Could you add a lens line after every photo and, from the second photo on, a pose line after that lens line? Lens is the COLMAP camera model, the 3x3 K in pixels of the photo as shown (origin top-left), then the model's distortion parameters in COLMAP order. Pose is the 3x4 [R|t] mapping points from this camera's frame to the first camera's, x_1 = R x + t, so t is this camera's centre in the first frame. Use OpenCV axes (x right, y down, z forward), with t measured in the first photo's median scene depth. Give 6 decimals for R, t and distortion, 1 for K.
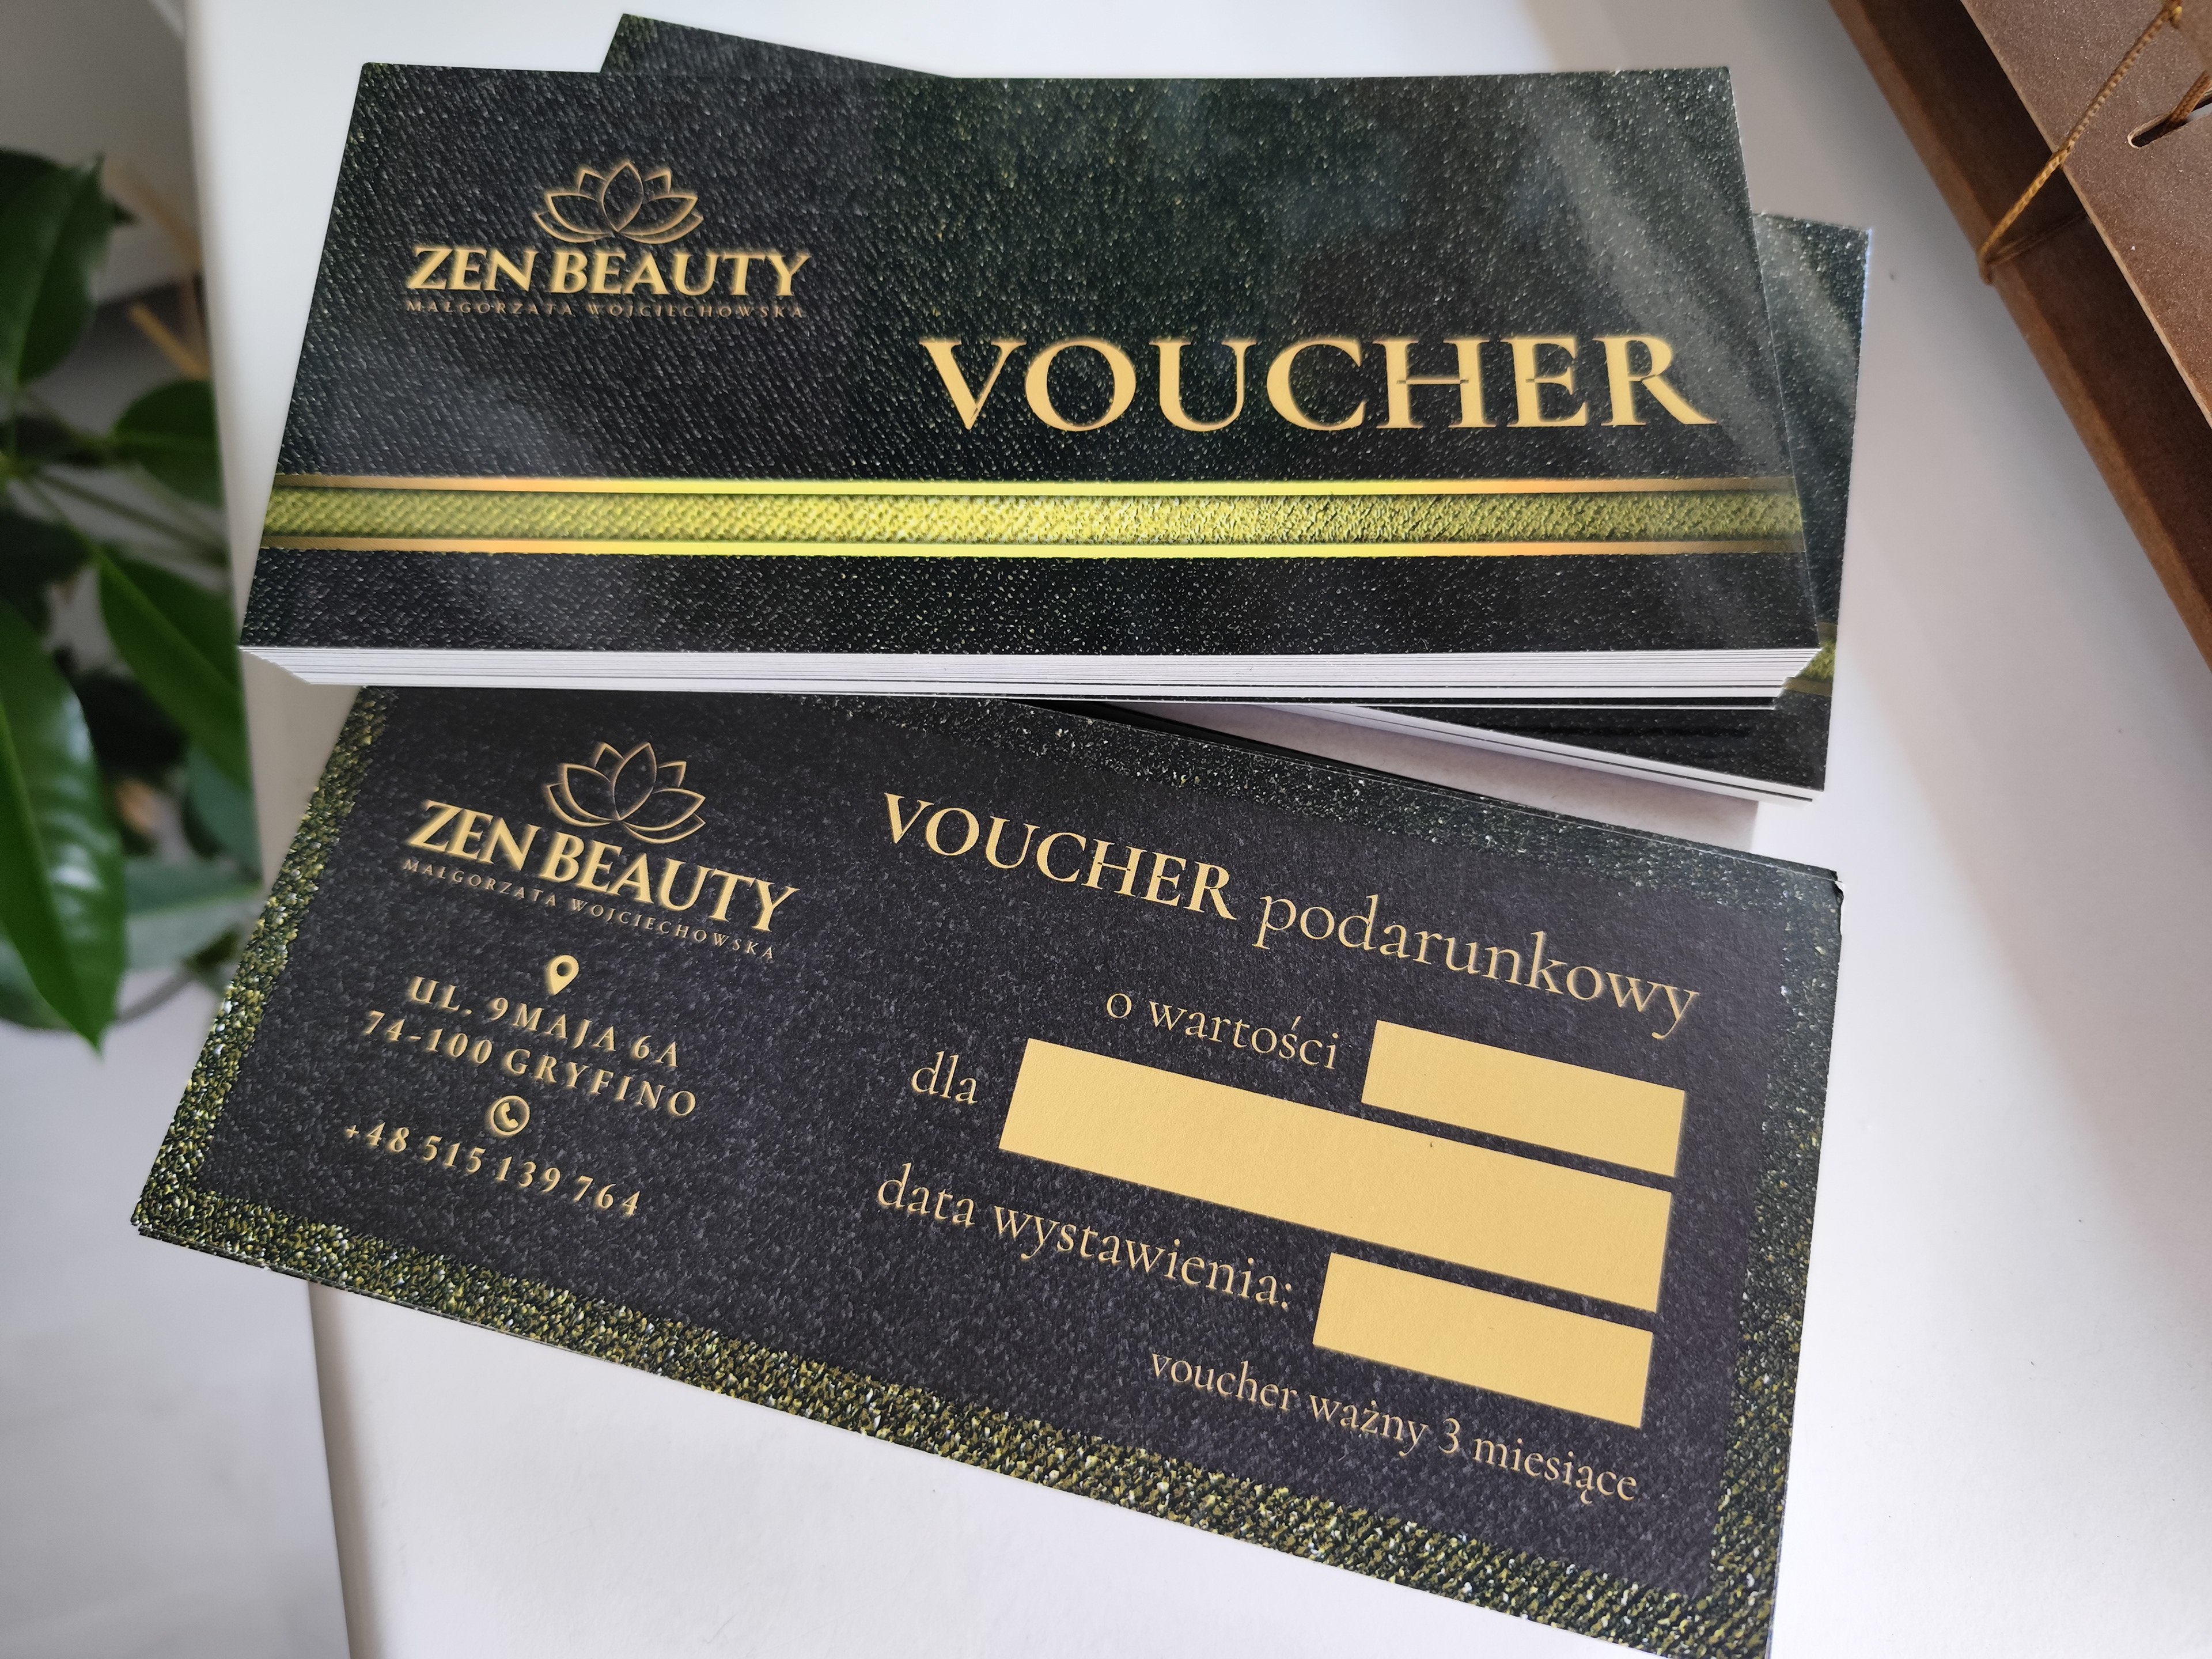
lens RADIAL K [[1695.4, 0, 1078.5], [0, 1695.4, 828.9], [0, 0, 1]] dist [-0.005834, -0.002987]
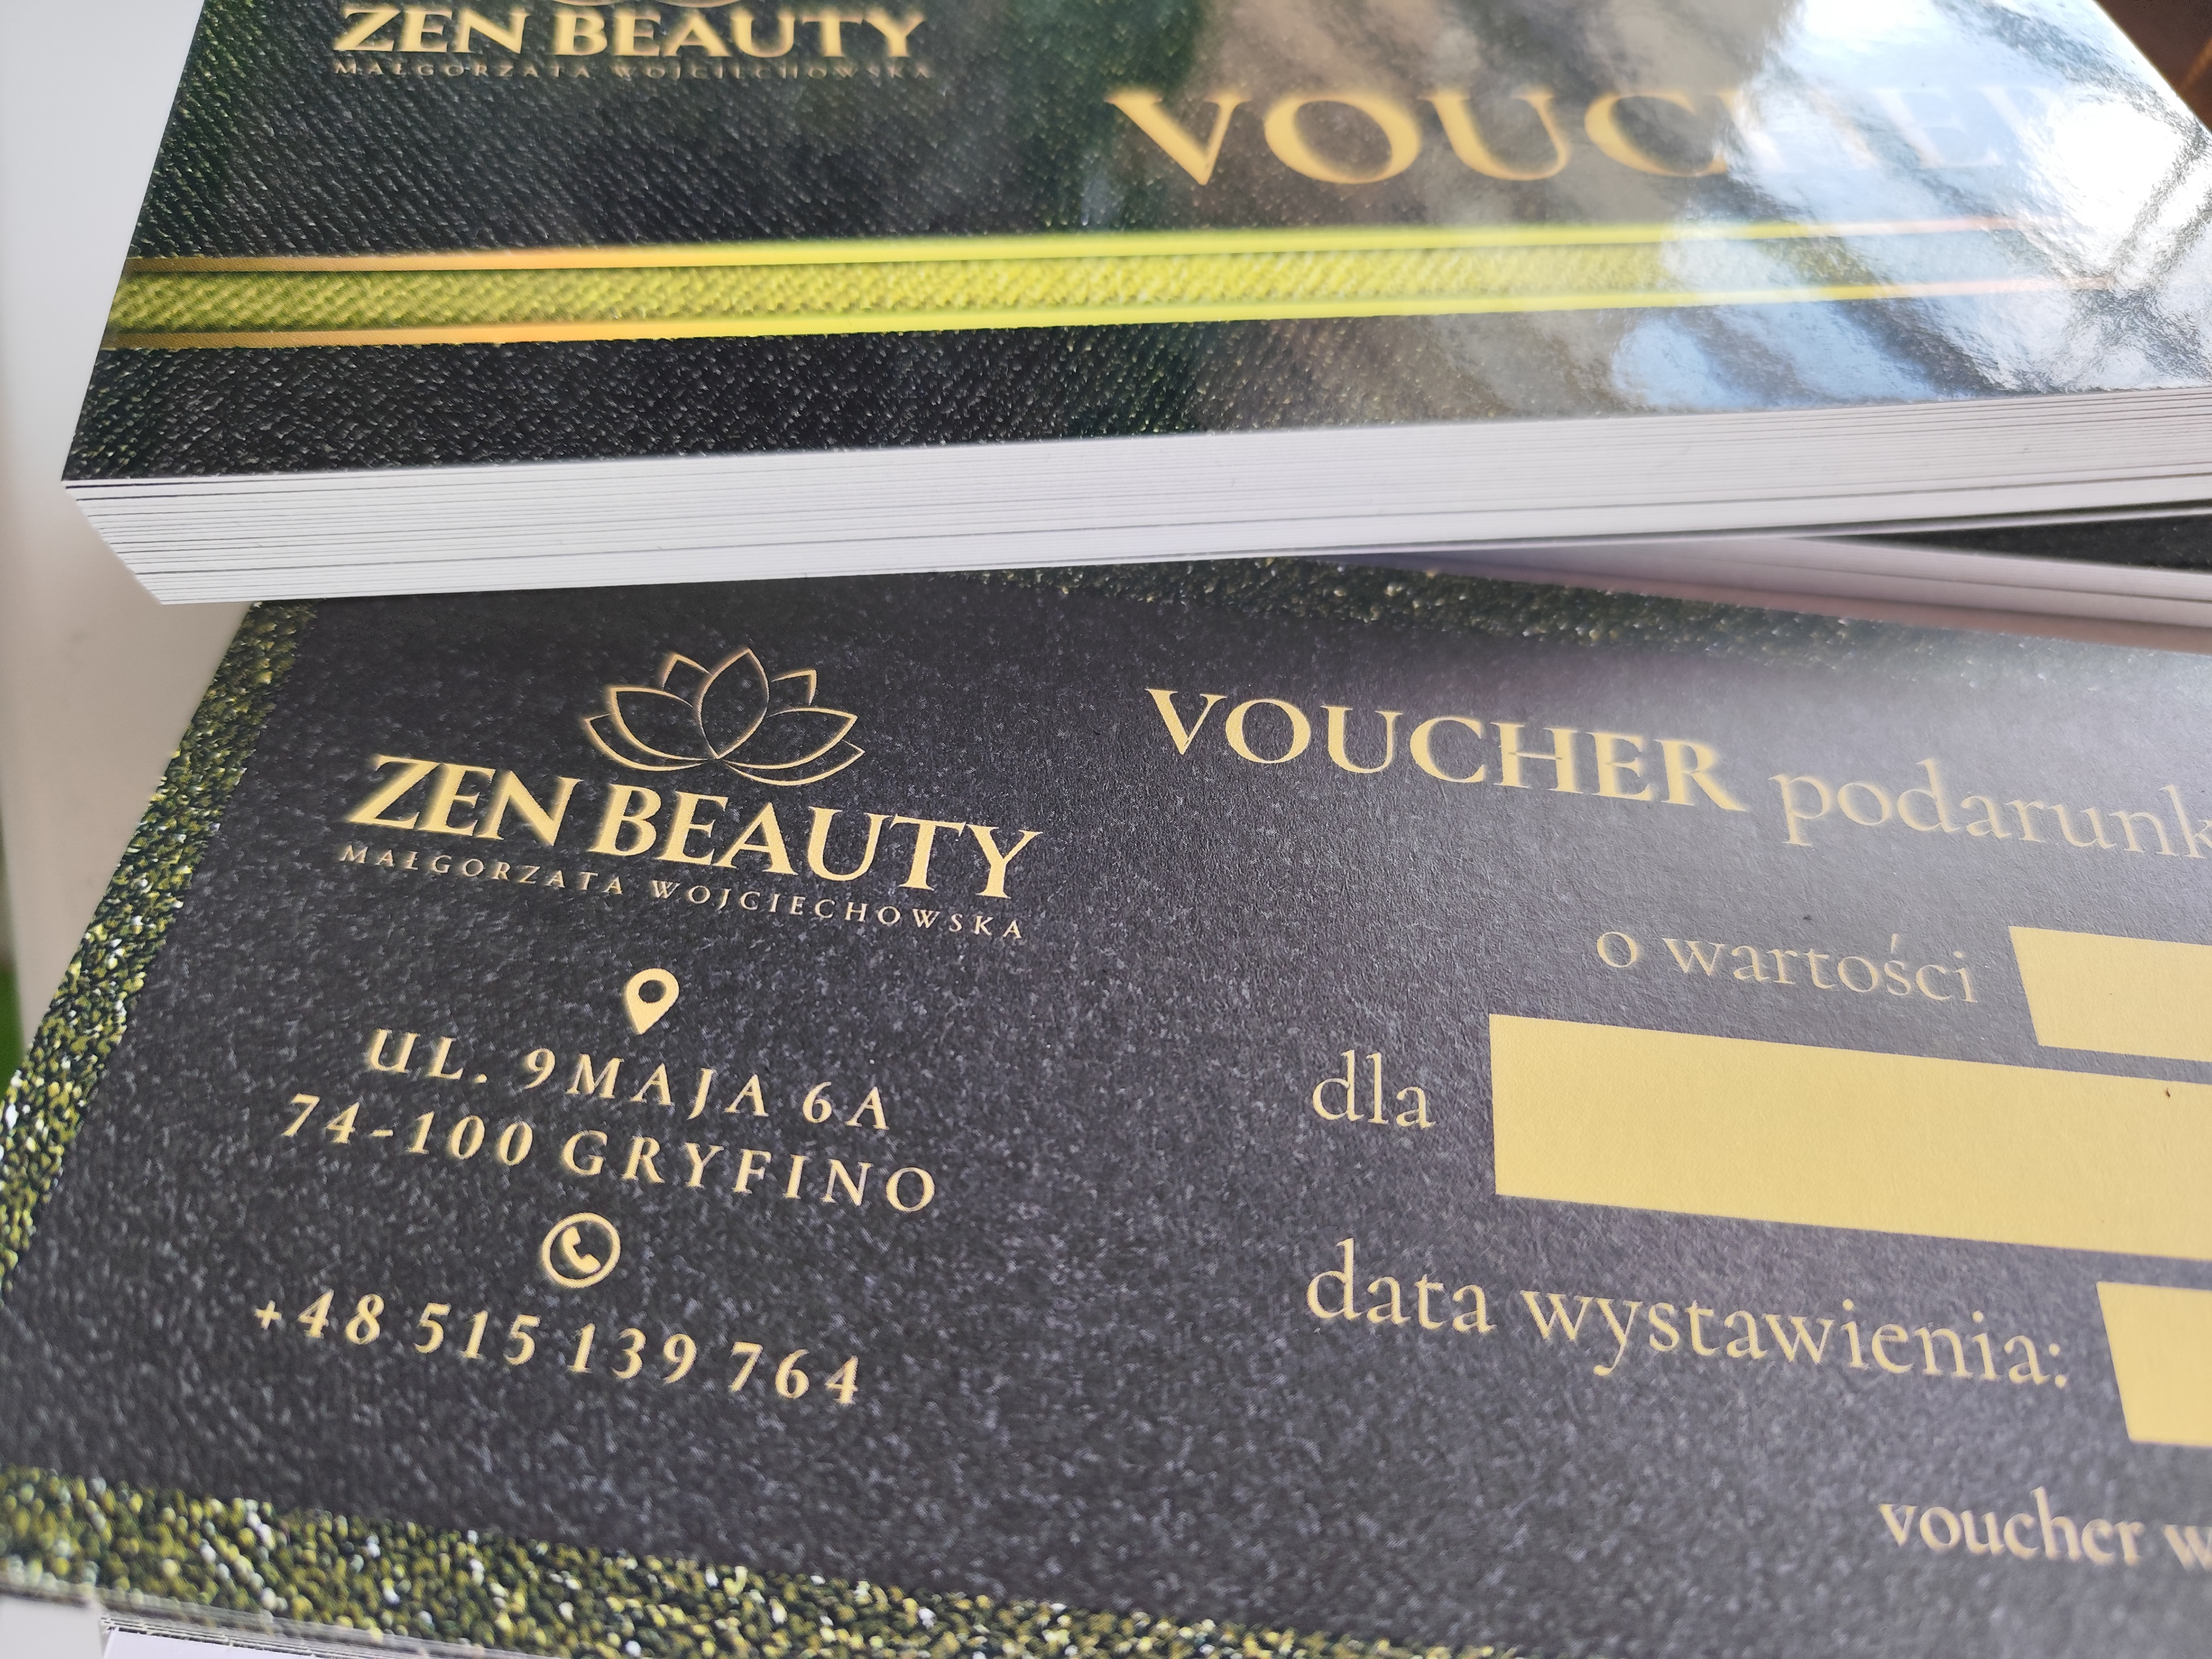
lens RADIAL K [[1726.8, 0, 1094.6], [0, 1726.8, 797.9], [0, 0, 1]] dist [-0.043539, -0.002926]
pose [[0.981618, -0.067106, 0.178671, -0.258969], [0.110971, 0.962321, -0.248242, 0.179895], [-0.155281, 0.263506, 0.952078, 0.419058]]
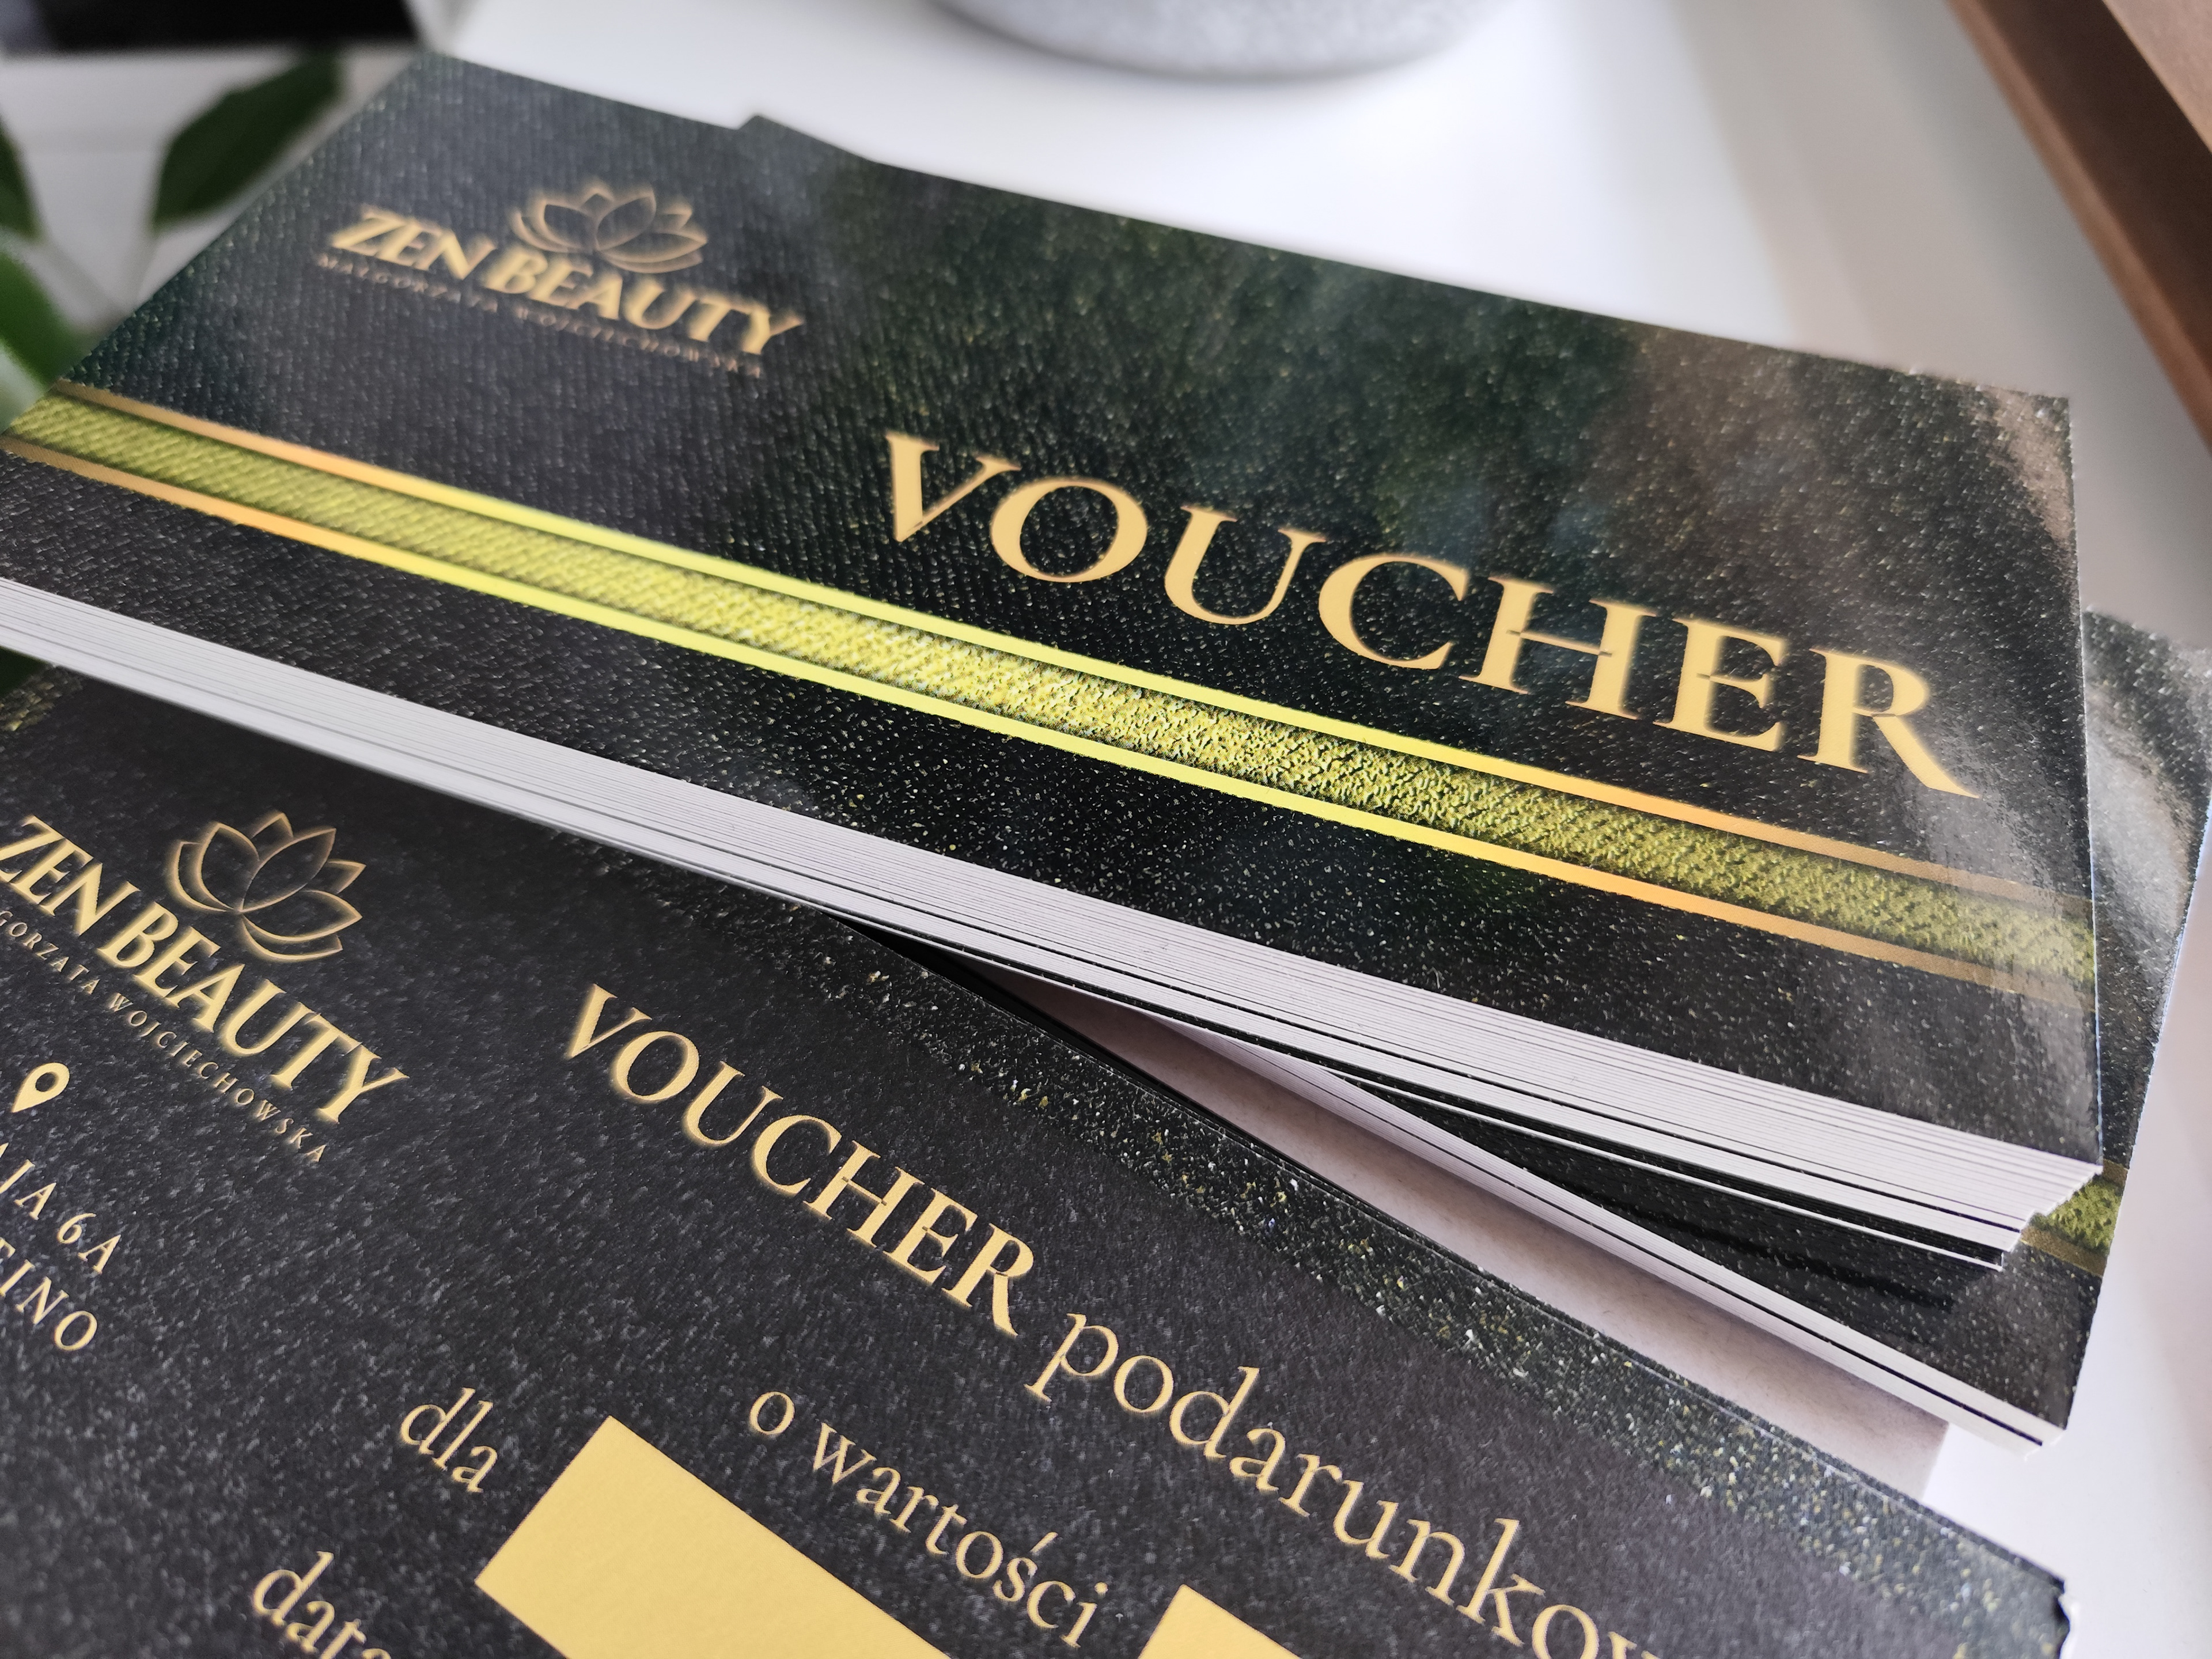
lens RADIAL K [[1706.2, 0, 1081.7], [0, 1706.2, 792.2], [0, 0, 1]] dist [-0.040603, -0.023077]
pose [[0.949332, 0.266687, -0.166273, 0.161196], [-0.305454, 0.907442, -0.288526, 0.044998], [0.073937, 0.324695, 0.942924, 0.375874]]
